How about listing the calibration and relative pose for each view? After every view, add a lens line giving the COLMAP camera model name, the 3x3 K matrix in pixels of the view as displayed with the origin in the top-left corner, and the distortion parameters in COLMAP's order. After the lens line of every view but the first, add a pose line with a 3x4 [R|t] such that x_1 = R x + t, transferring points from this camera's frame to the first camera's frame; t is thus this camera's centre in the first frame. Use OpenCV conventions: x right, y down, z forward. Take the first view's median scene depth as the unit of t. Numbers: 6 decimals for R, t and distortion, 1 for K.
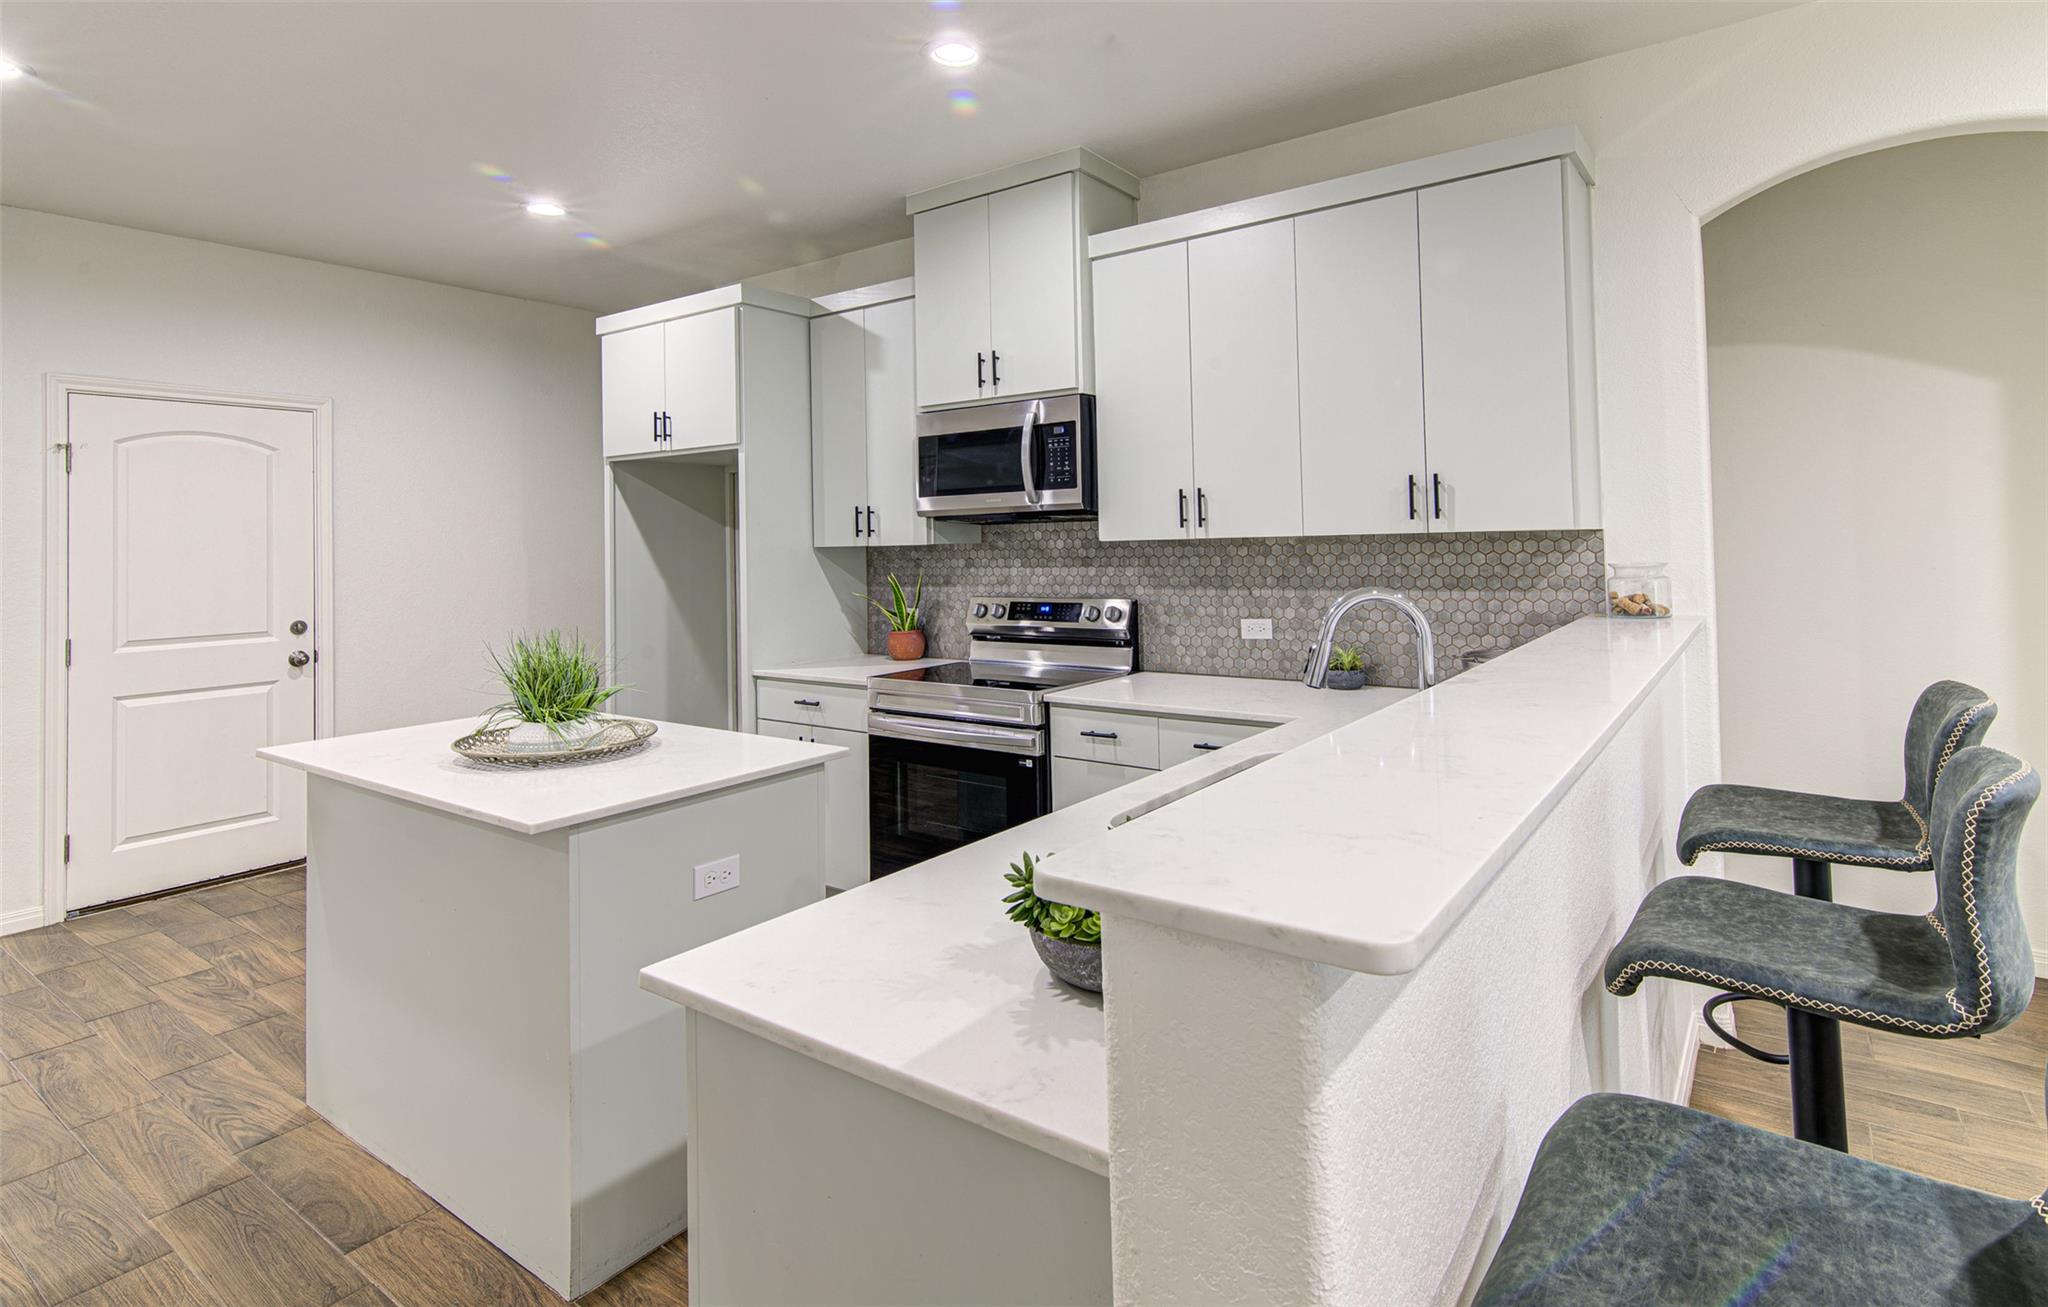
lens RADIAL K [[1021.9, 0, 1086.9], [0, 1021.9, 516.4], [0, 0, 1]] dist [0.003526, 0.000104]
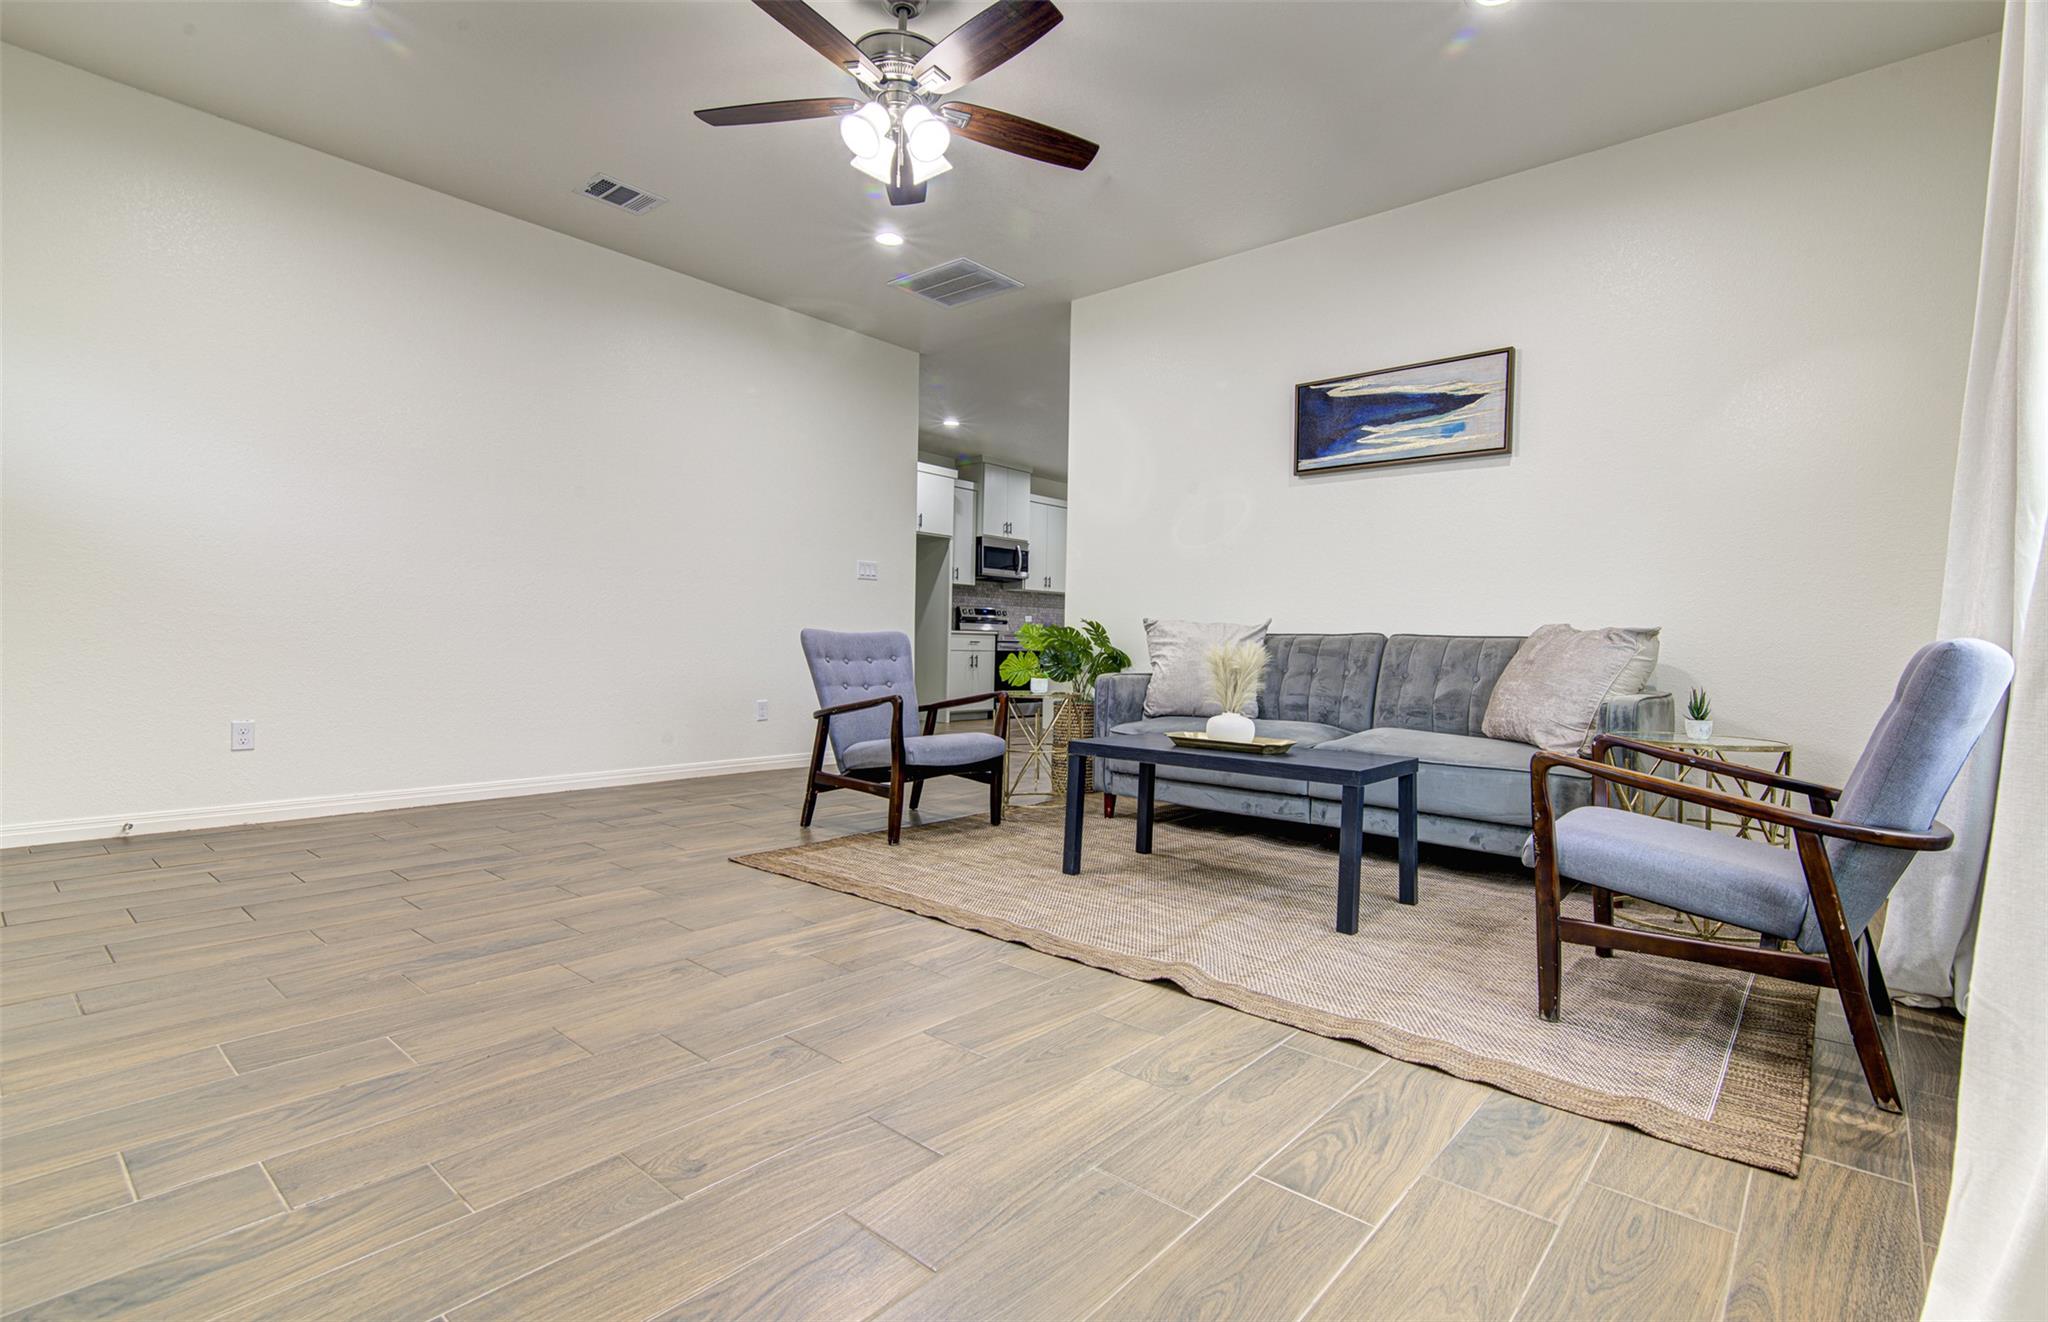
lens RADIAL K [[940.0, 0, 1021.3], [0, 940.0, 640.4], [0, 0, 1]] dist [0.015548, 0.000294]
pose [[0.104178, 0.027106, 0.994189, -2.741712], [-0.045432, 0.998715, -0.022469, 0.235469], [-0.993520, -0.042827, 0.105275, 0.647194]]
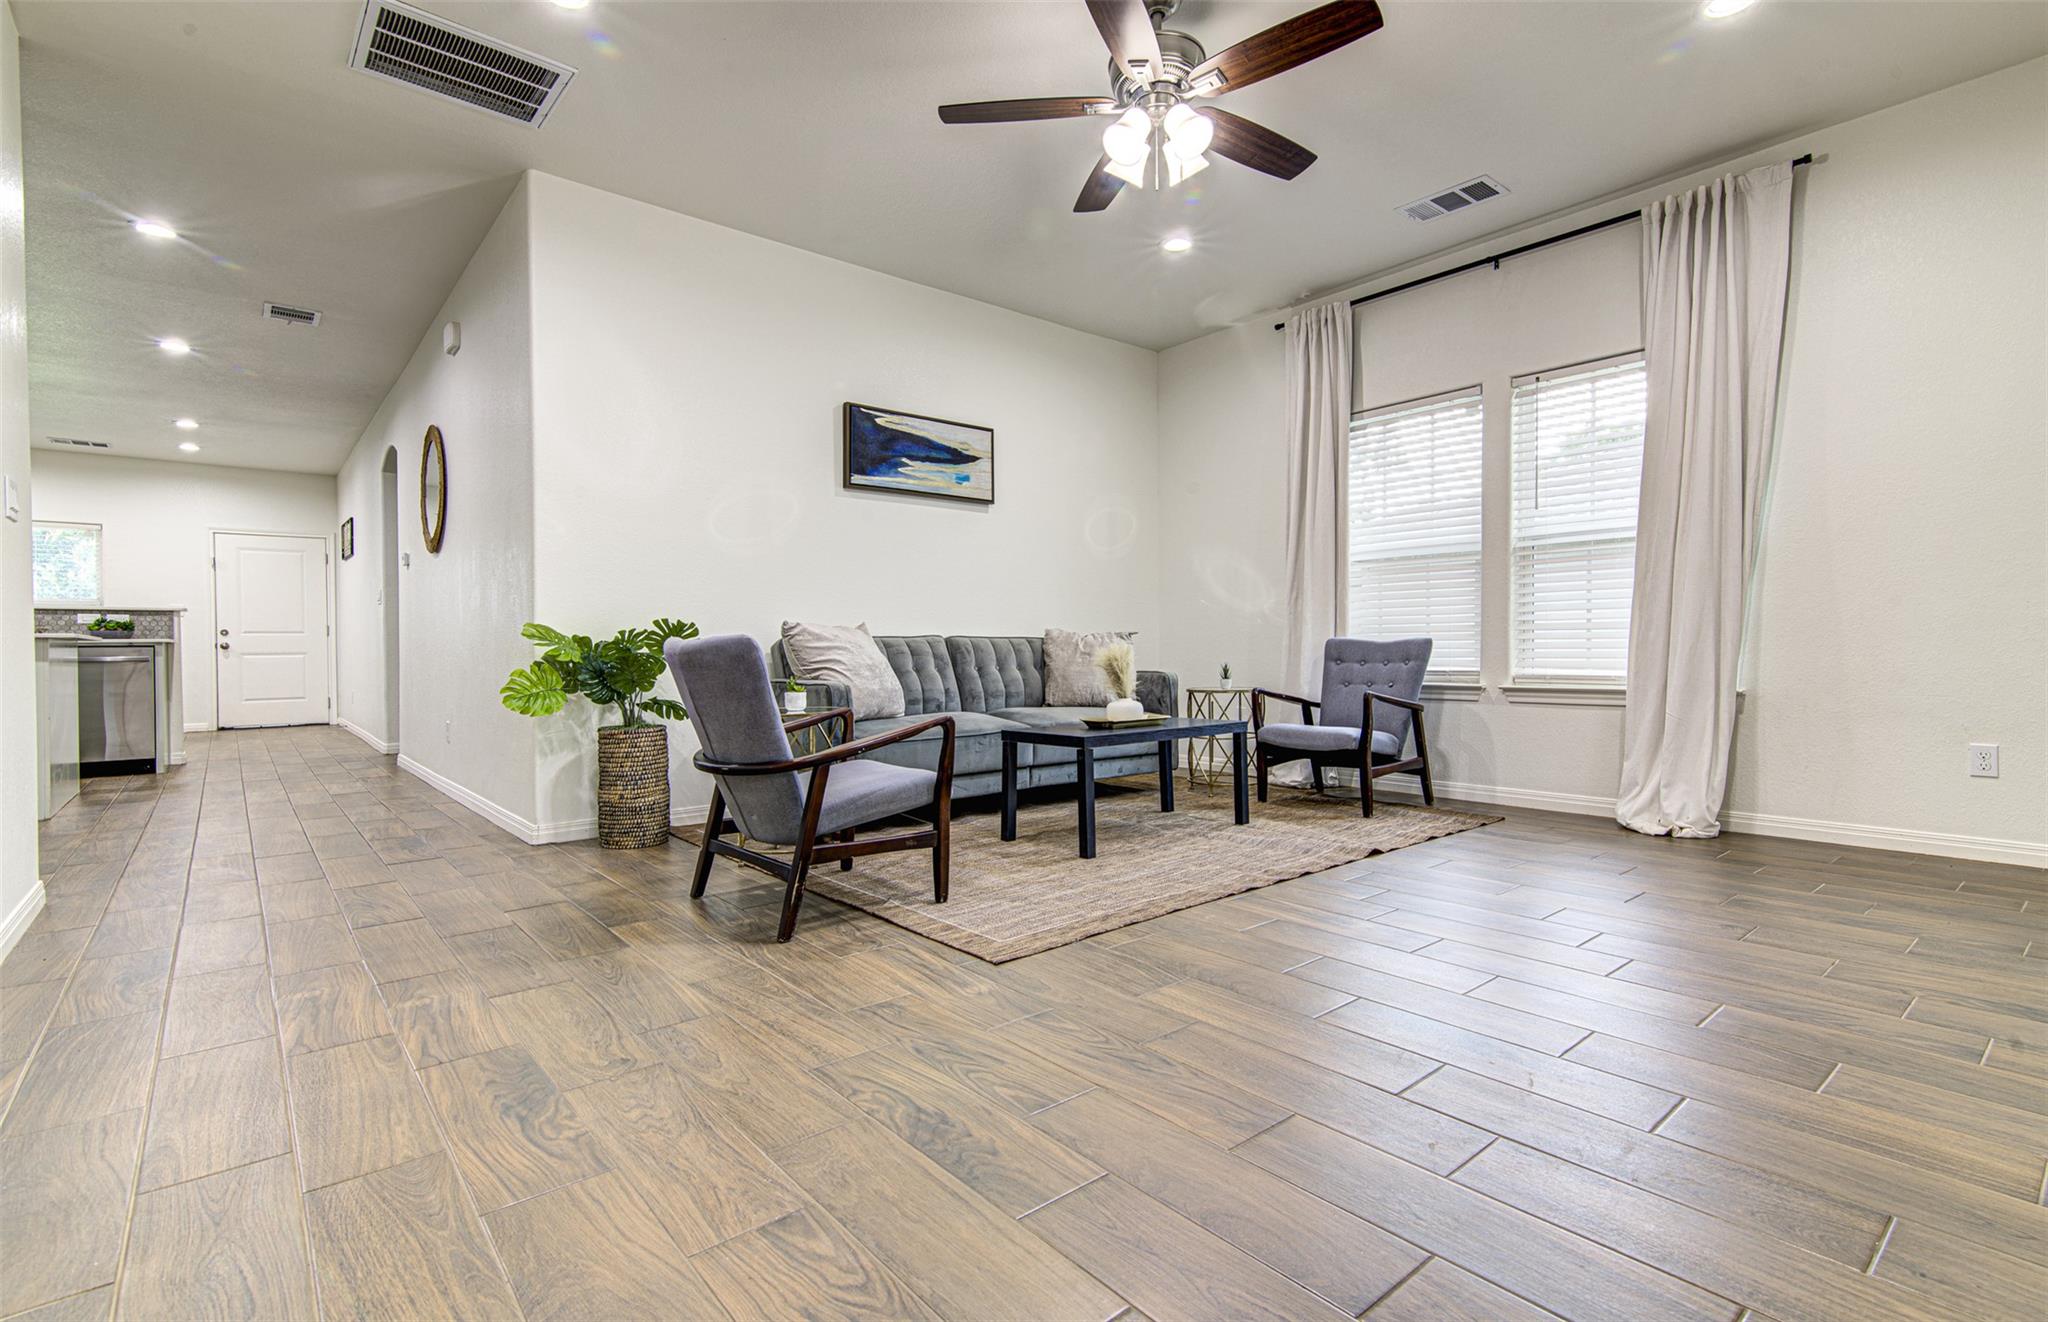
lens RADIAL K [[940.0, 0, 1034.6], [0, 940.0, 652.0], [0, 0, 1]] dist [0.015548, 0.000294]
pose [[-0.966006, 0.028927, 0.256896, -2.098082], [0.023925, 0.999459, -0.022577, 0.240407], [-0.257410, -0.015663, -0.966175, 1.577109]]
